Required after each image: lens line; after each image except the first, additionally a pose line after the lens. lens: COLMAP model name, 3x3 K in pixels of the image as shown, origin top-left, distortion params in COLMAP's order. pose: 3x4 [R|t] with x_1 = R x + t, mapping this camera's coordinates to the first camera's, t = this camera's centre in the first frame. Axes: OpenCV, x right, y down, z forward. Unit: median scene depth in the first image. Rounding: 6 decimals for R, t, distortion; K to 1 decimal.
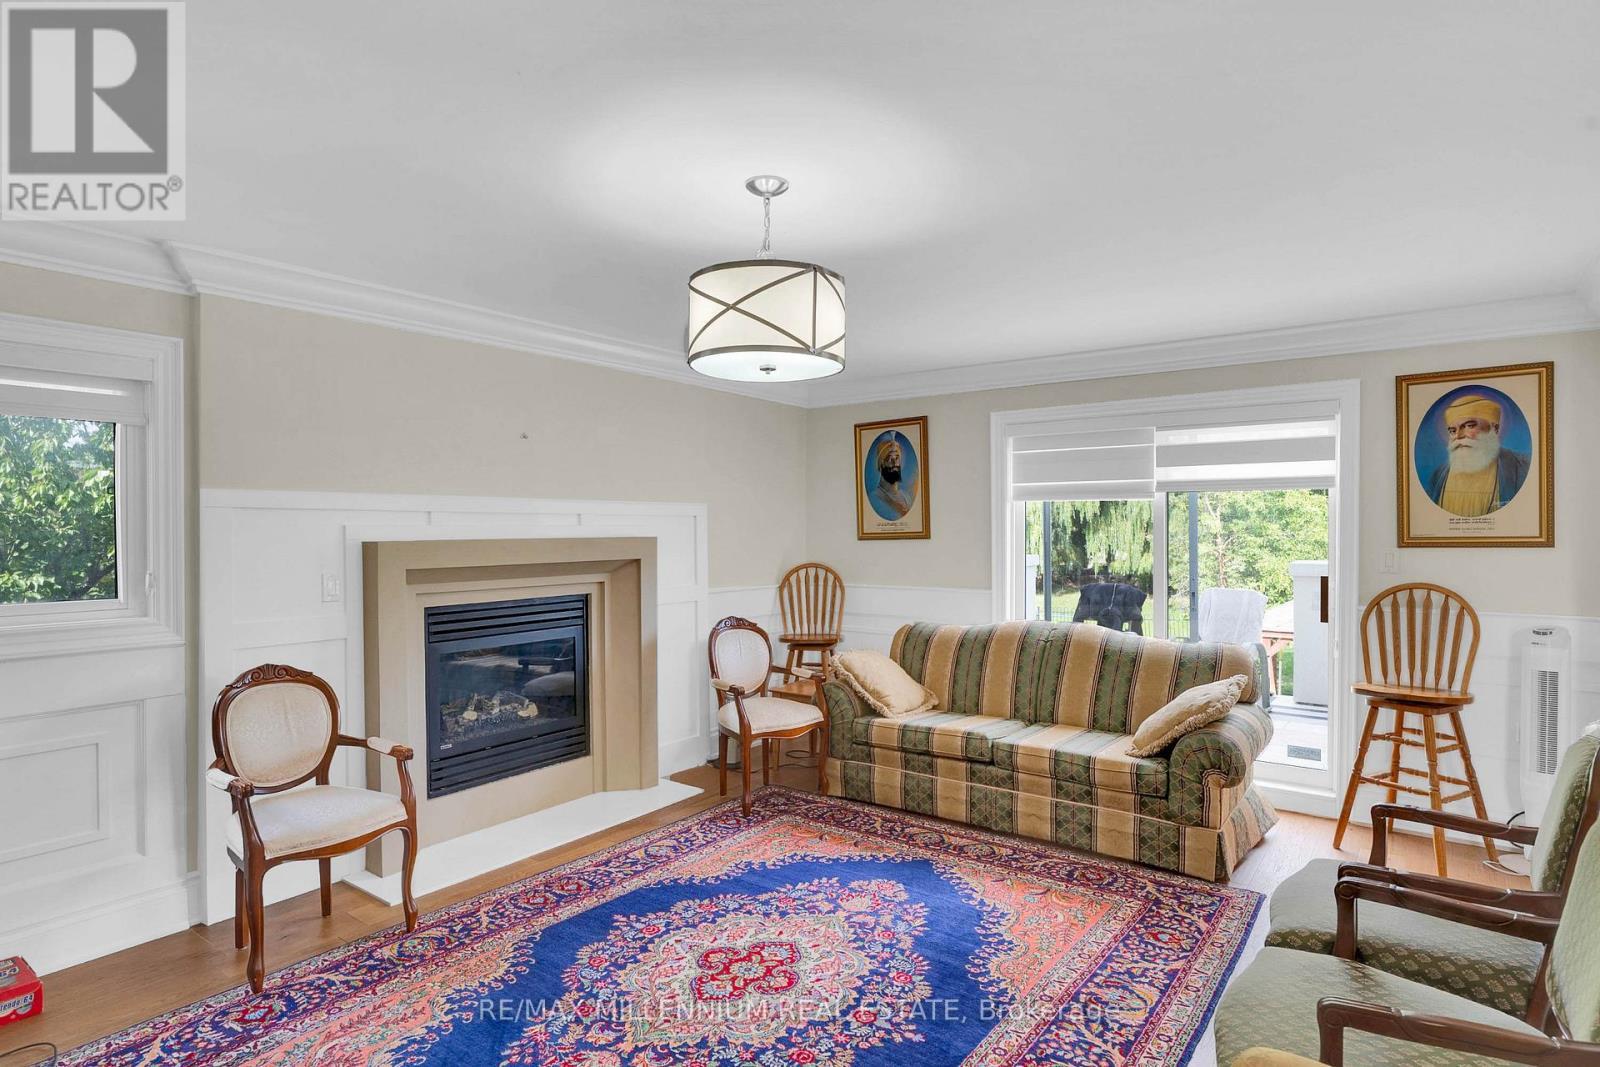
lens RADIAL K [[865.1, 0, 796.3], [0, 865.1, 530.0], [0, 0, 1]] dist [-0.001829, -0.000303]
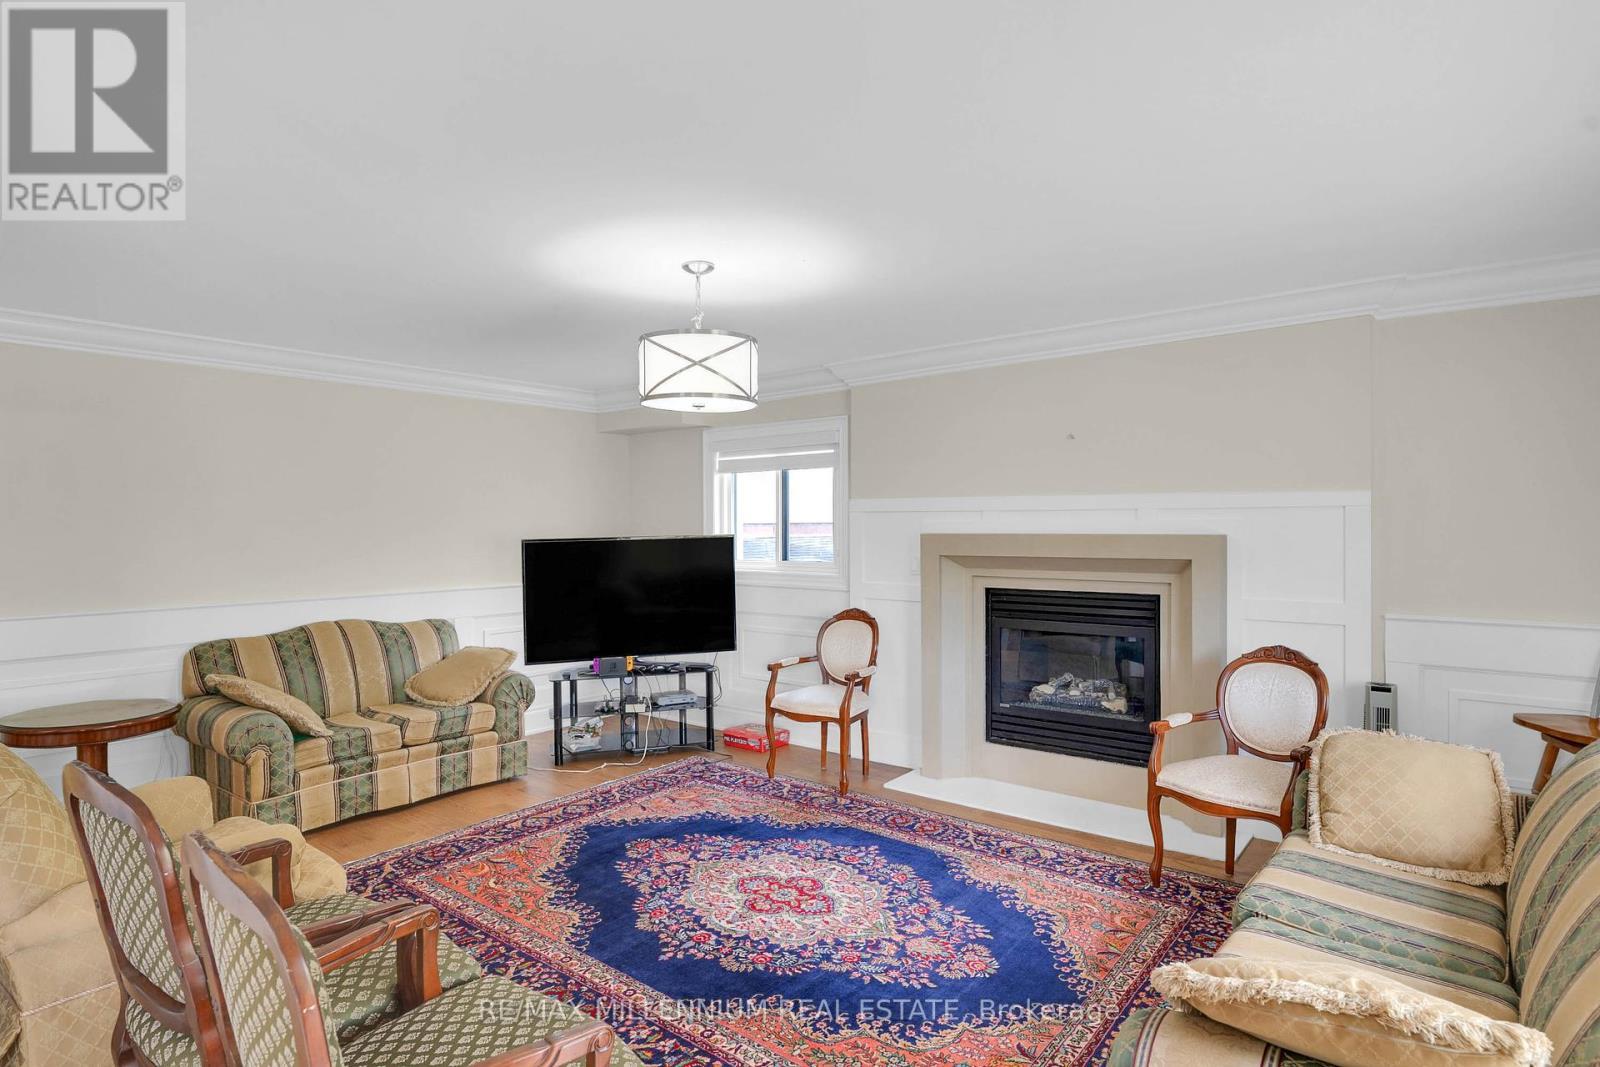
lens RADIAL K [[865.1, 0, 796.3], [0, 865.1, 530.0], [0, 0, 1]] dist [-0.001829, -0.000303]
pose [[-0.039787, 0.008510, -0.999172, 0.970704], [0.001412, 0.999963, 0.008461, -0.005278], [0.999207, -0.001074, -0.039797, 0.910567]]
